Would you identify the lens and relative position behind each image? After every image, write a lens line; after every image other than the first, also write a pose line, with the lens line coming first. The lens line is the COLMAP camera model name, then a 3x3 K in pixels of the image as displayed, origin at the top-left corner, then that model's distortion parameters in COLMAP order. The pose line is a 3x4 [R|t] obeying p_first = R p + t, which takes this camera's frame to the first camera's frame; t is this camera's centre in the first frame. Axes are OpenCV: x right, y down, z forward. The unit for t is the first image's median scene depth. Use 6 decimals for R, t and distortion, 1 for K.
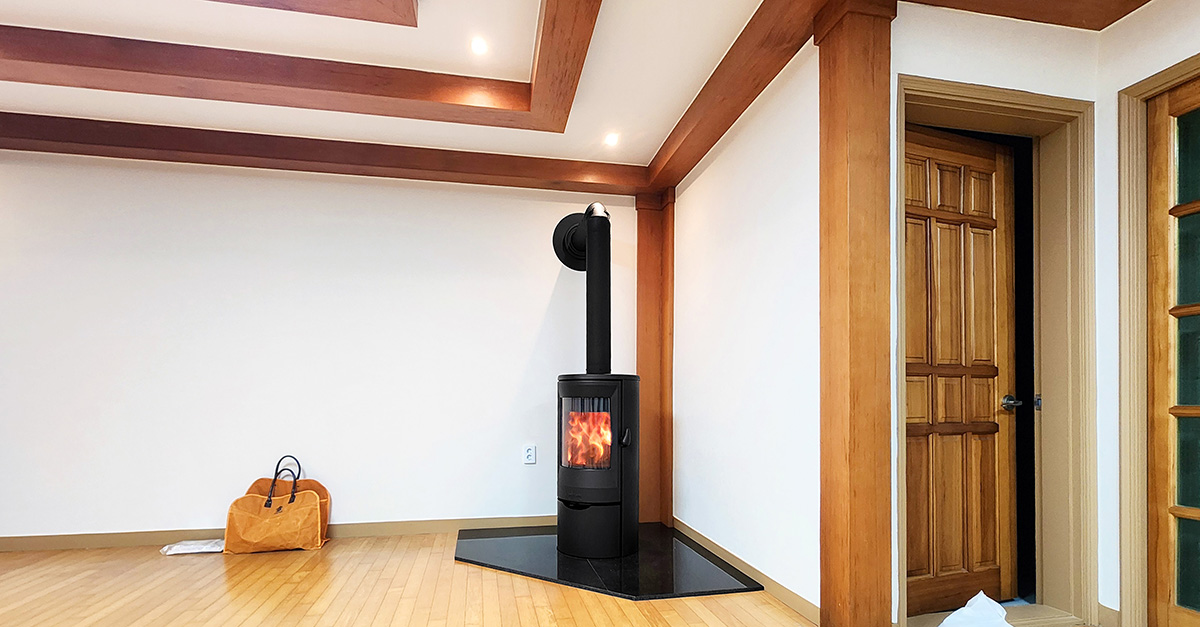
lens RADIAL K [[538.2, 0, 591.8], [0, 538.2, 404.7], [0, 0, 1]] dist [-0.000630, 0.000837]
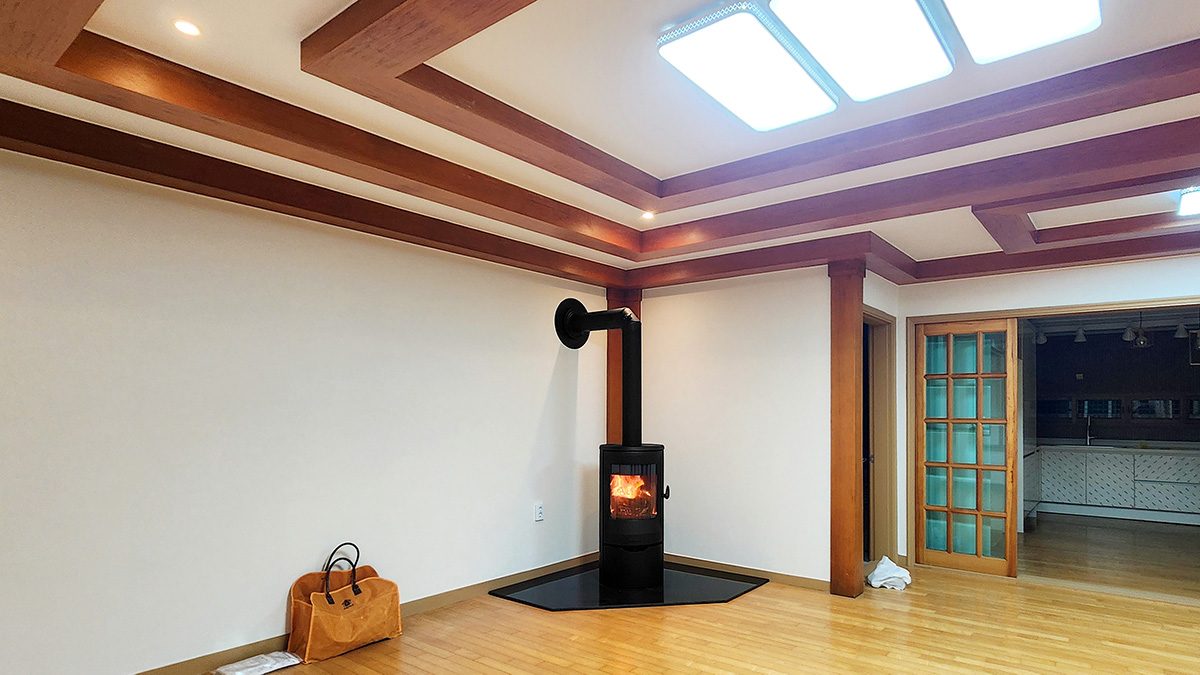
lens RADIAL K [[638.6, 0, 621.9], [0, 638.6, 416.2], [0, 0, 1]] dist [-0.001842, -0.000808]
pose [[0.758597, -0.013208, 0.651426, -1.355426], [0.009878, 0.999913, 0.008772, -0.185331], [-0.651485, -0.000219, 0.758661, -0.178600]]
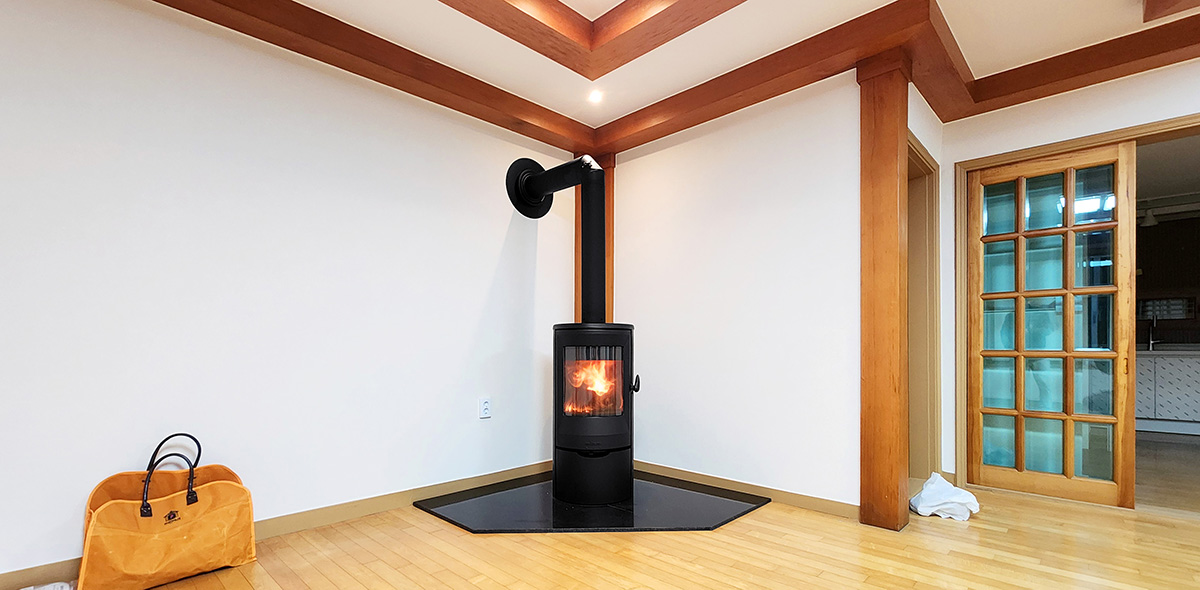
lens RADIAL K [[499.7, 0, 582.0], [0, 499.7, 352.5], [0, 0, 1]] dist [-0.002257, 0.000370]
pose [[0.831274, -0.008279, 0.555801, -0.732282], [0.009523, 0.999954, 0.000652, -0.003326], [-0.555781, 0.004751, 0.831315, 0.306165]]
